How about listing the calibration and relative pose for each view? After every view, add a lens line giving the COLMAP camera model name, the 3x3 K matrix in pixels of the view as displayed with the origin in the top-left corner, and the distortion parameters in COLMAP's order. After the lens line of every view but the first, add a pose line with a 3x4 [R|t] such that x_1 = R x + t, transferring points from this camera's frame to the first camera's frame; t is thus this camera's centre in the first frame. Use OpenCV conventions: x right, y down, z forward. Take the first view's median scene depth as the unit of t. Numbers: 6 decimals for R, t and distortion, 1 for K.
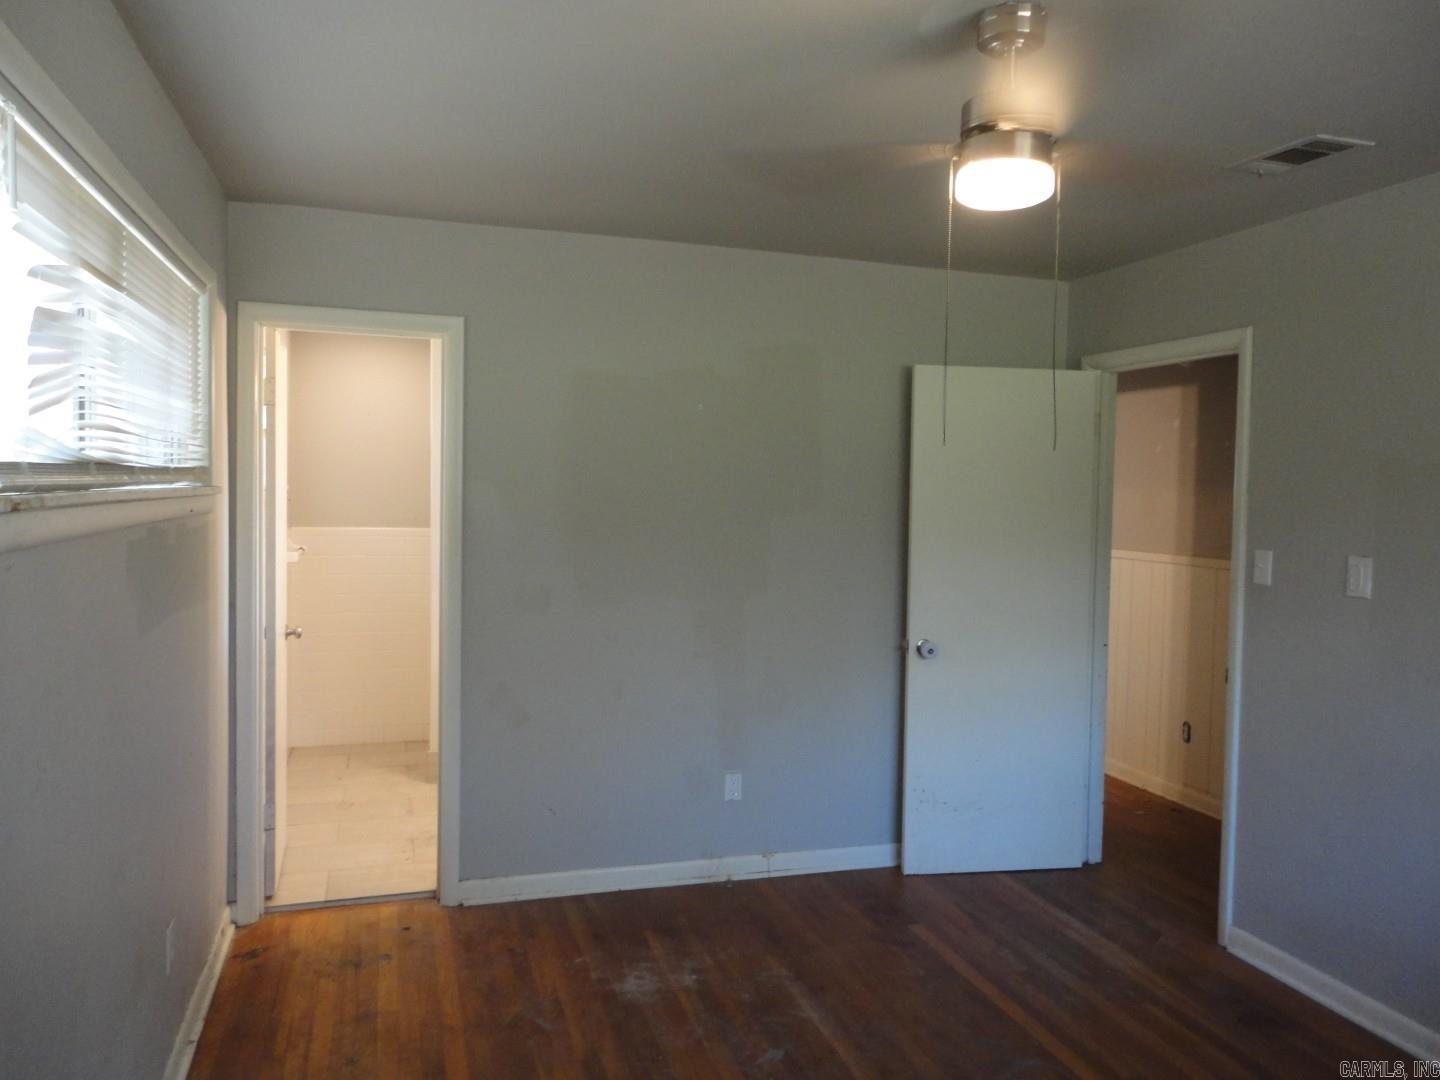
lens RADIAL K [[1093.2, 0, 720.0], [0, 1093.2, 540.0], [0, 0, 1]] dist [0.085241, -0.089246]
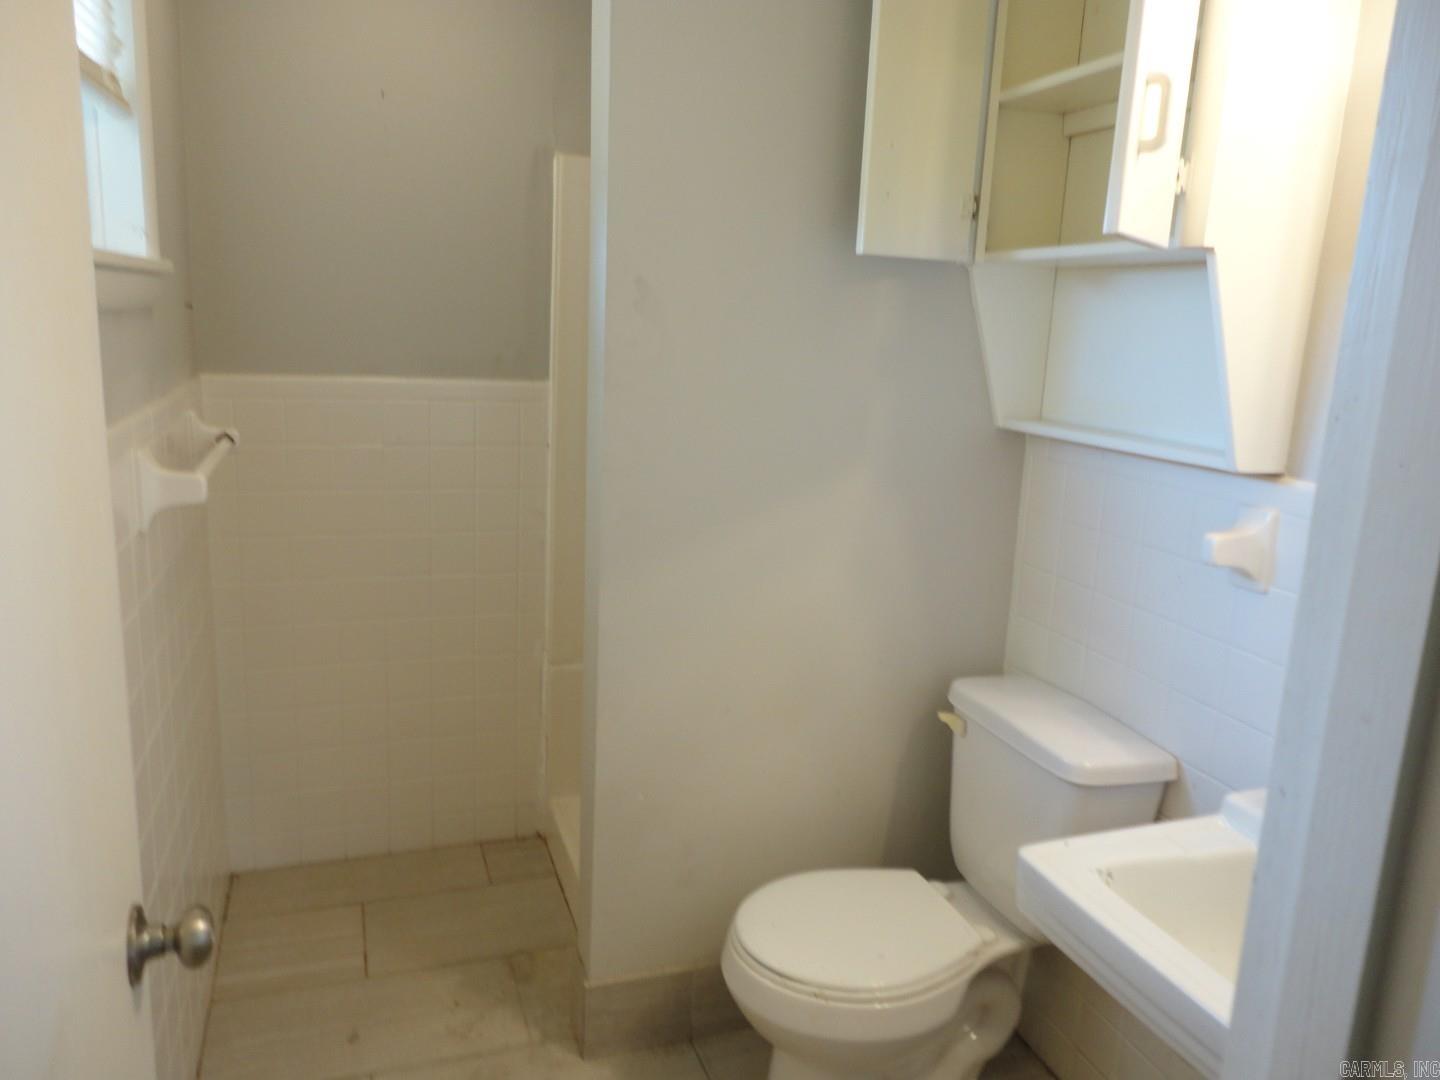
lens RADIAL K [[1093.2, 0, 720.0], [0, 1093.2, 540.0], [0, 0, 1]] dist [0.085241, -0.089246]
pose [[0.999045, 0.022022, 0.037745, -0.296488], [-0.027407, 0.988504, 0.148691, -0.019684], [-0.034037, -0.149584, 0.988163, 0.809767]]
